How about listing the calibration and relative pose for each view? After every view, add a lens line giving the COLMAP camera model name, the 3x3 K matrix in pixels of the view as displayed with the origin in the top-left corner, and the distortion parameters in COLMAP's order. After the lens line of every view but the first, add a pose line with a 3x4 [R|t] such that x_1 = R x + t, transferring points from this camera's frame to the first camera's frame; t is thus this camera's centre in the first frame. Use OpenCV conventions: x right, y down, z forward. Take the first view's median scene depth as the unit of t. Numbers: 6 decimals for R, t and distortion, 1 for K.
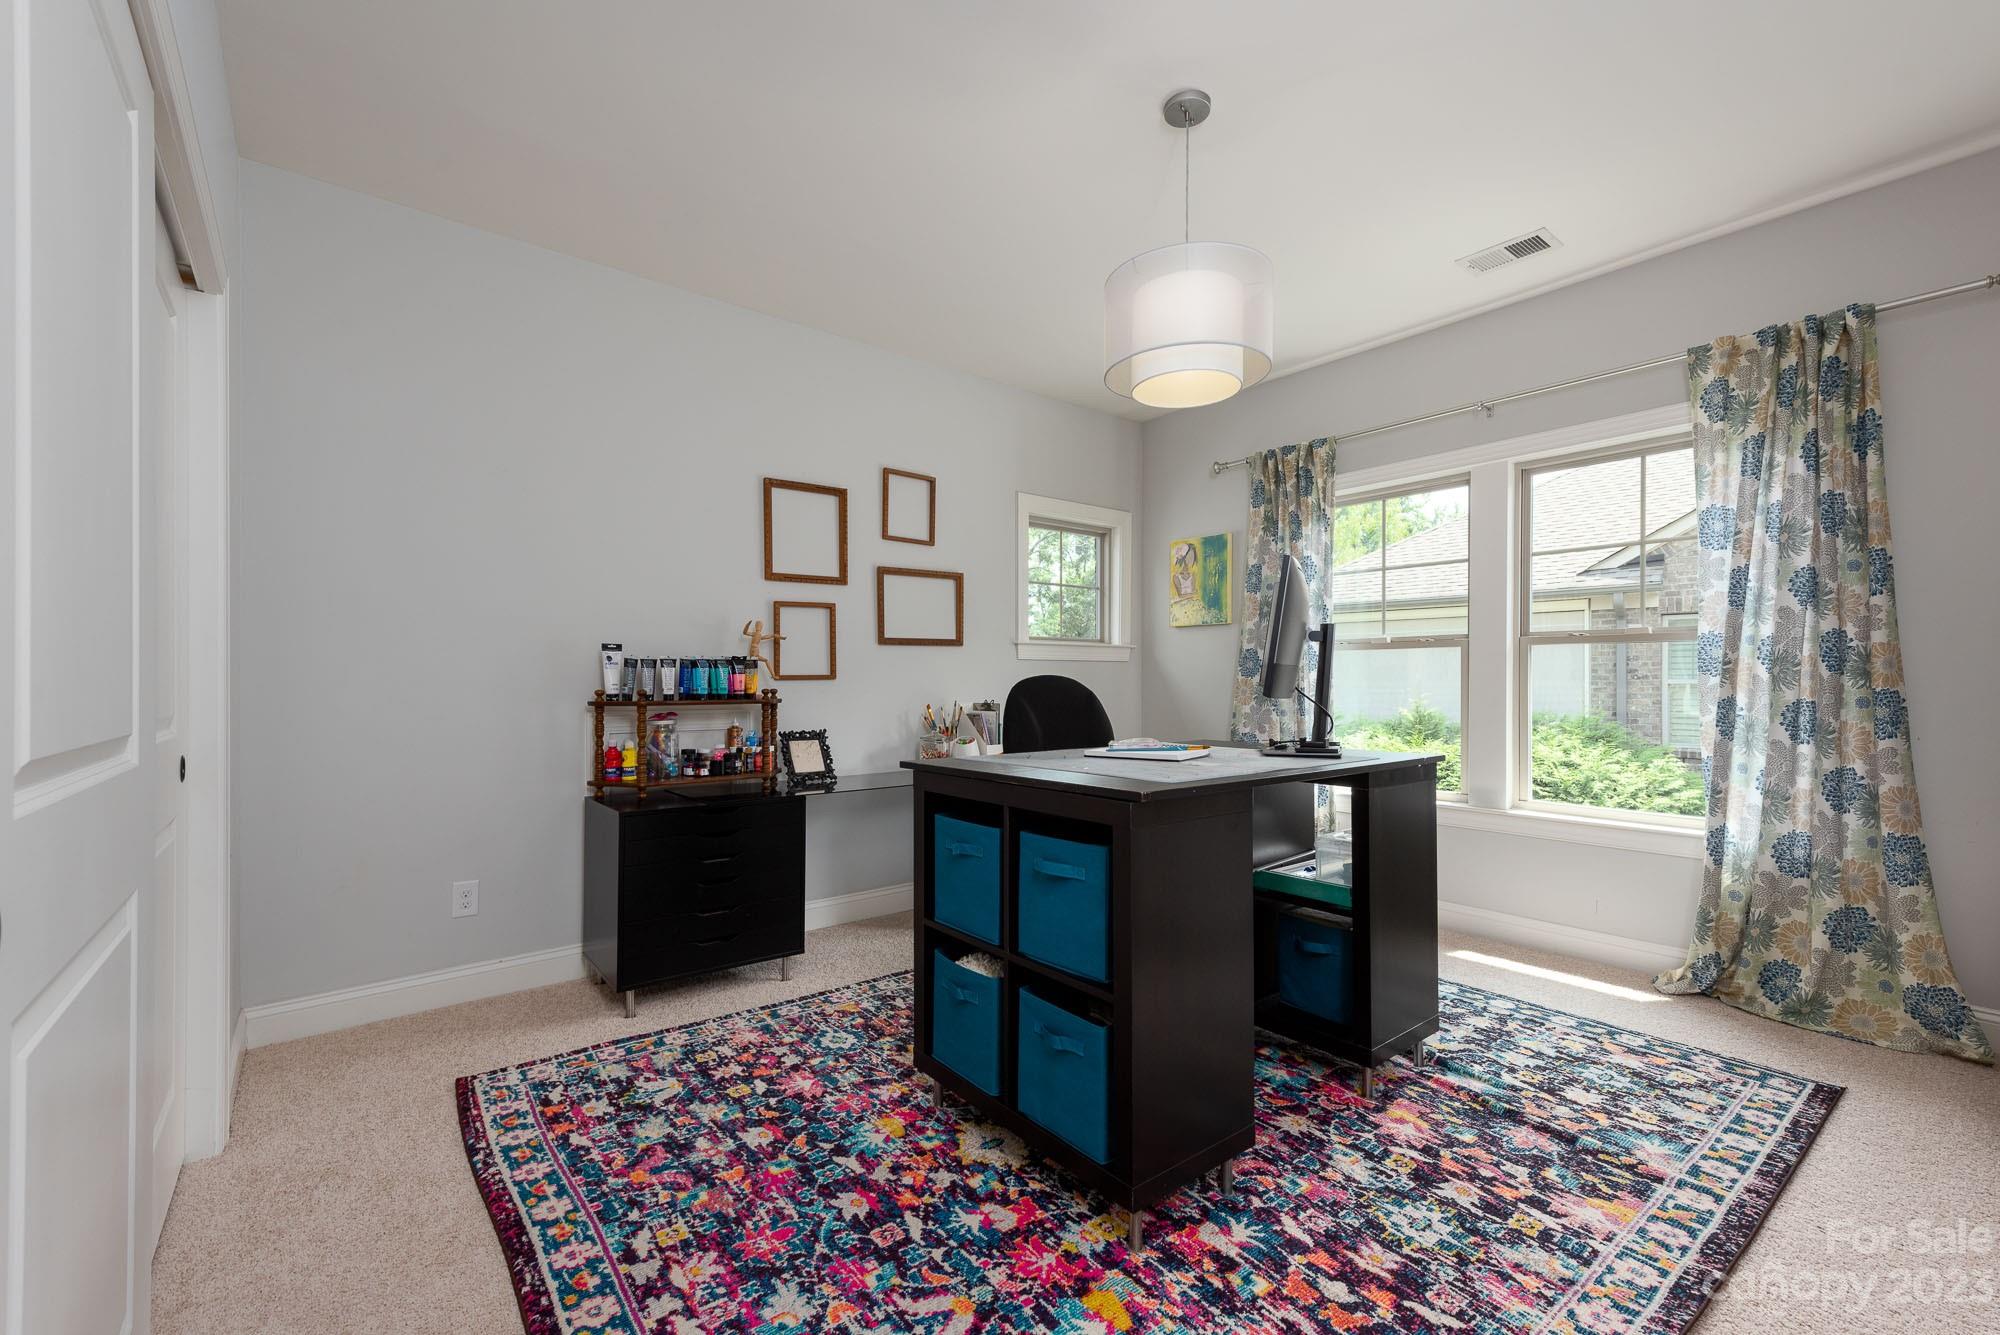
lens RADIAL K [[829.1, 0, 996.3], [0, 829.1, 675.8], [0, 0, 1]] dist [-0.000715, -0.000664]
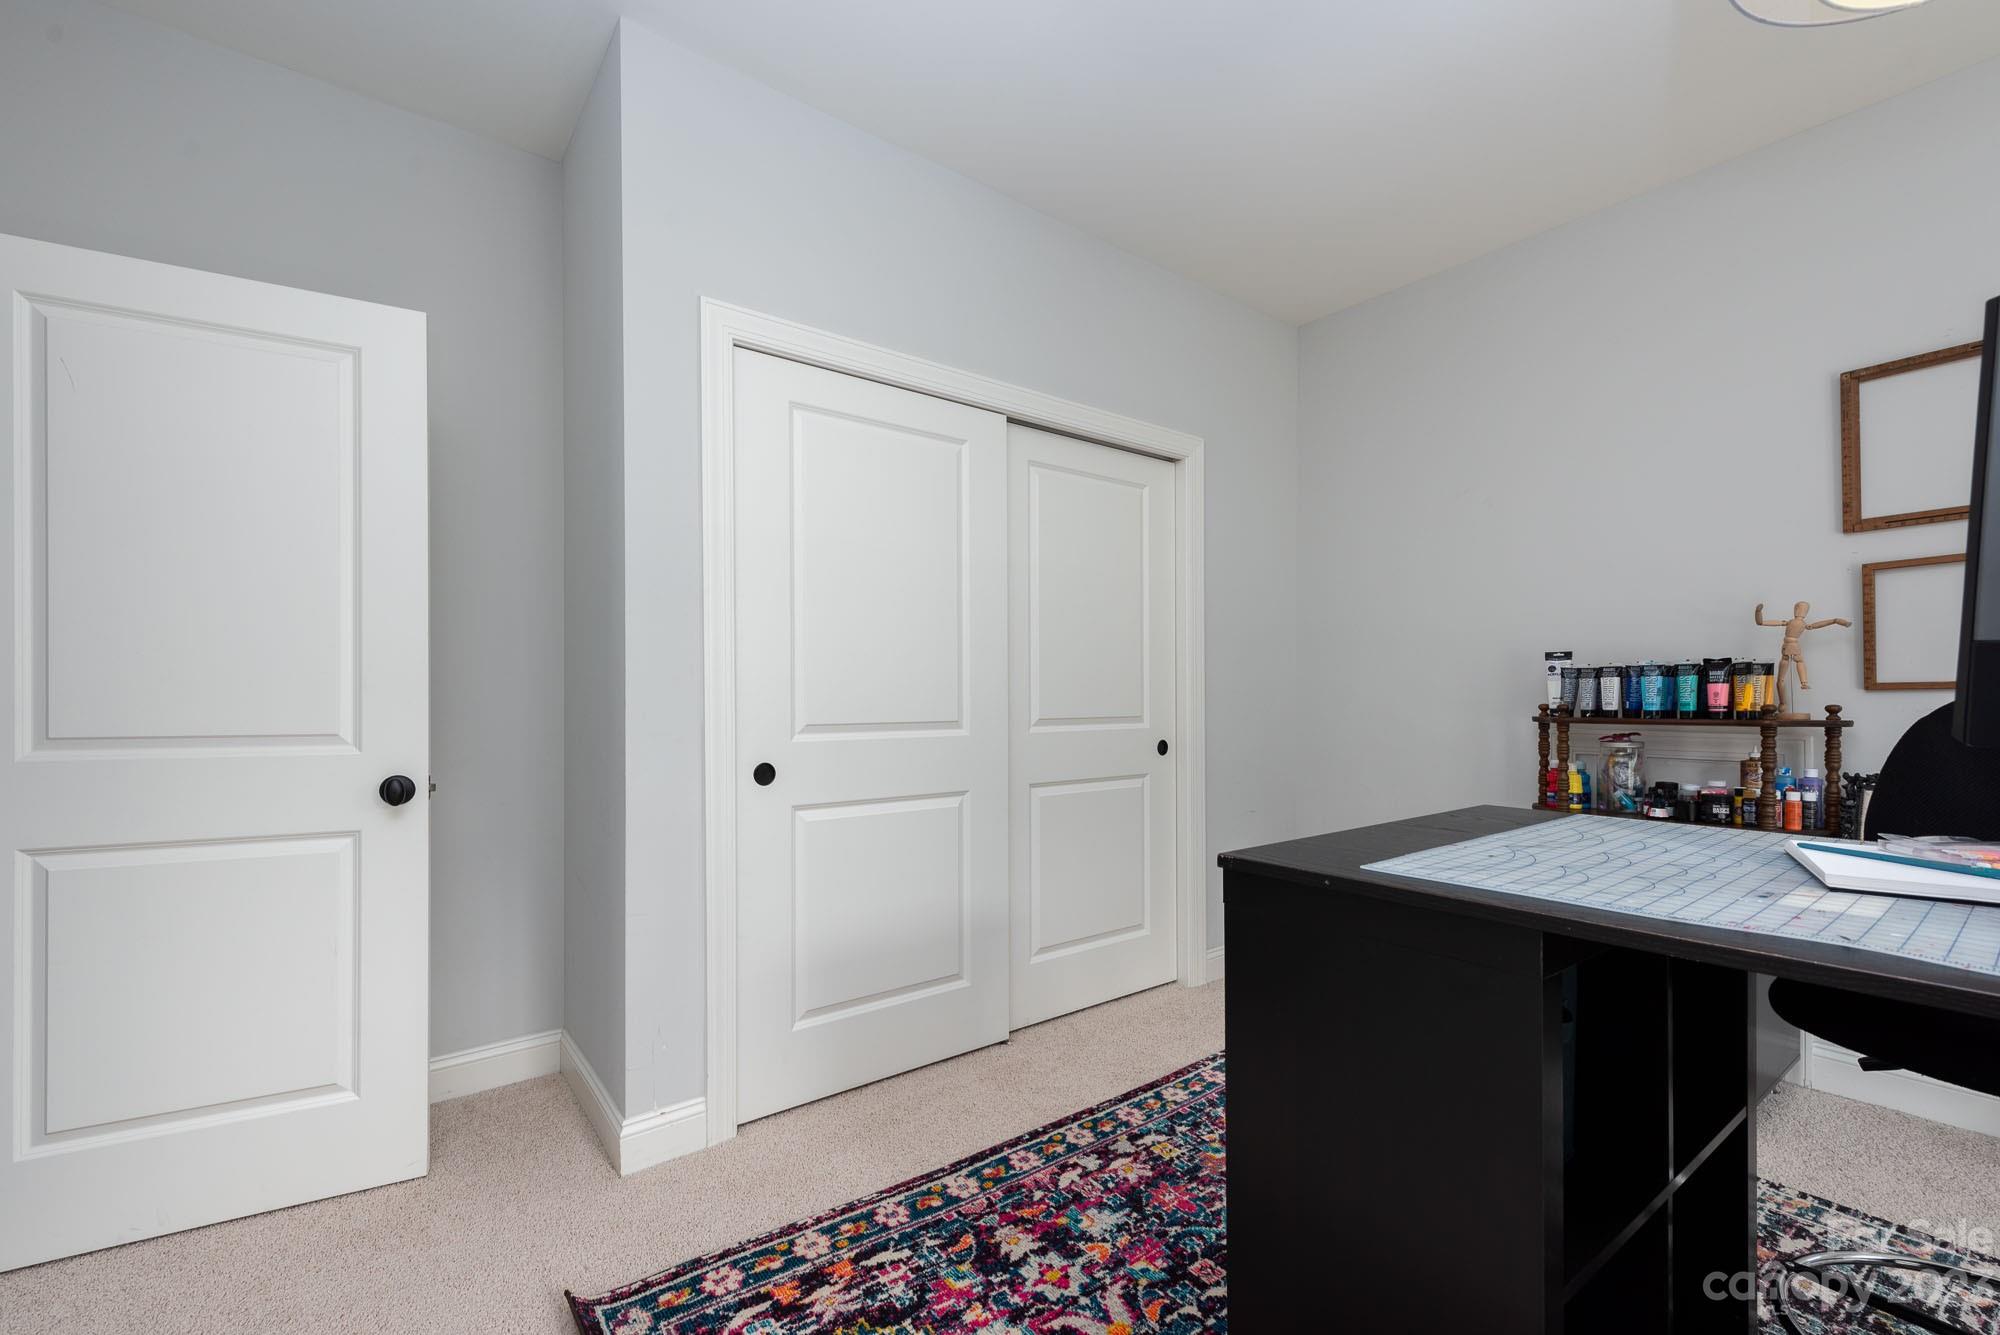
lens RADIAL K [[829.1, 0, 971.0], [0, 829.1, 700.9], [0, 0, 1]] dist [-0.000715, -0.000664]
pose [[-0.039182, 0.003939, -0.999224, 0.446770], [0.009895, 0.999945, 0.003554, 0.004164], [0.999183, -0.009748, -0.039219, 0.411946]]
